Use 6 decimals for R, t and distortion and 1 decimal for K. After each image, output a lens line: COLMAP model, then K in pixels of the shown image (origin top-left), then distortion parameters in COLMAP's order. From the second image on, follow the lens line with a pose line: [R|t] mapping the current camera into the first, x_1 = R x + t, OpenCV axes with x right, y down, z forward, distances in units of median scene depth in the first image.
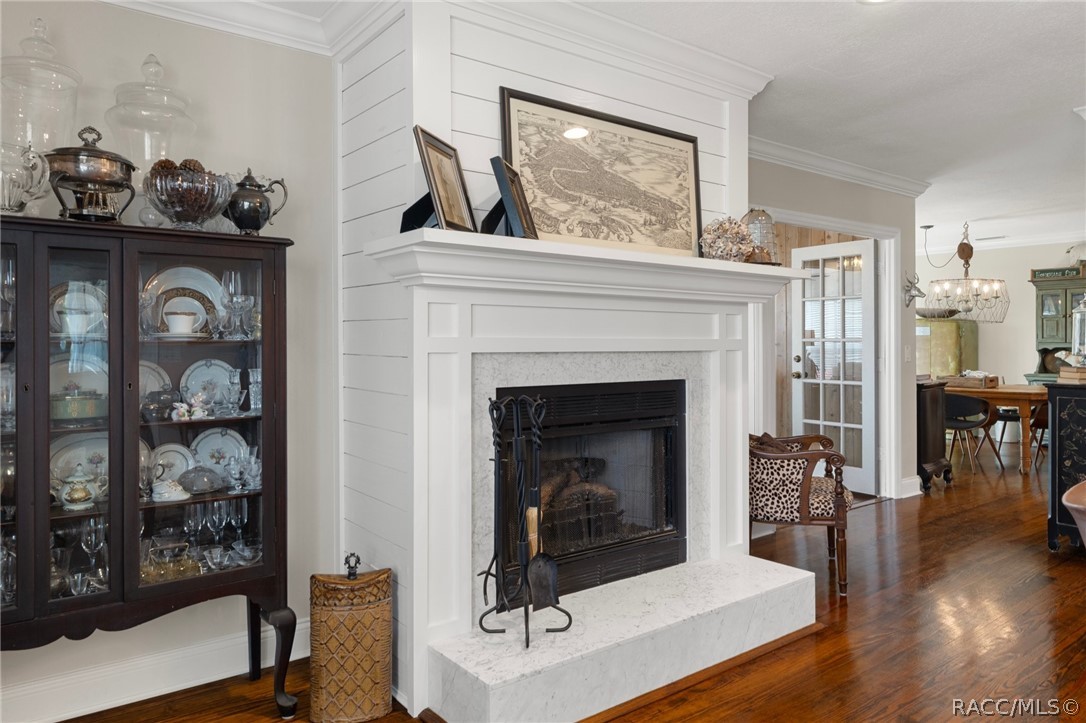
lens RADIAL K [[723.5, 0, 545.3], [0, 723.5, 342.9], [0, 0, 1]] dist [0.004679, 0.002454]
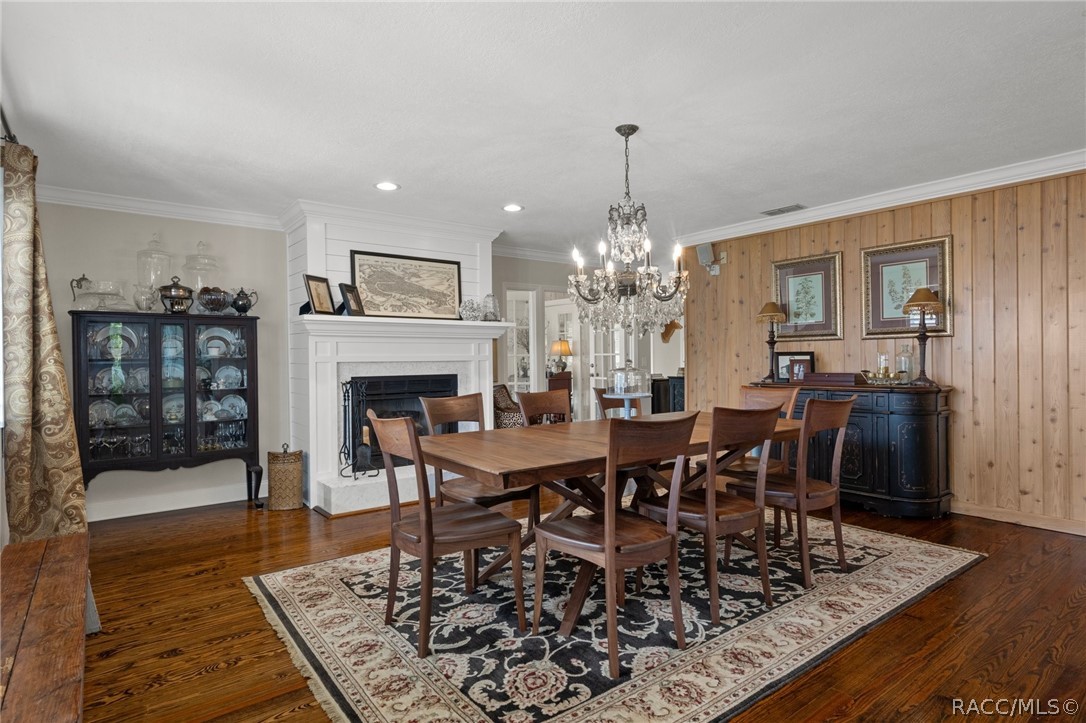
lens RADIAL K [[575.3, 0, 543.0], [0, 575.3, 361.5], [0, 0, 1]] dist [0.029617, 0.000106]
pose [[0.999961, -0.008736, -0.000994, 0.609639], [0.008743, 0.999936, 0.007111, 0.004468], [0.000932, -0.007119, 0.999974, -0.963800]]
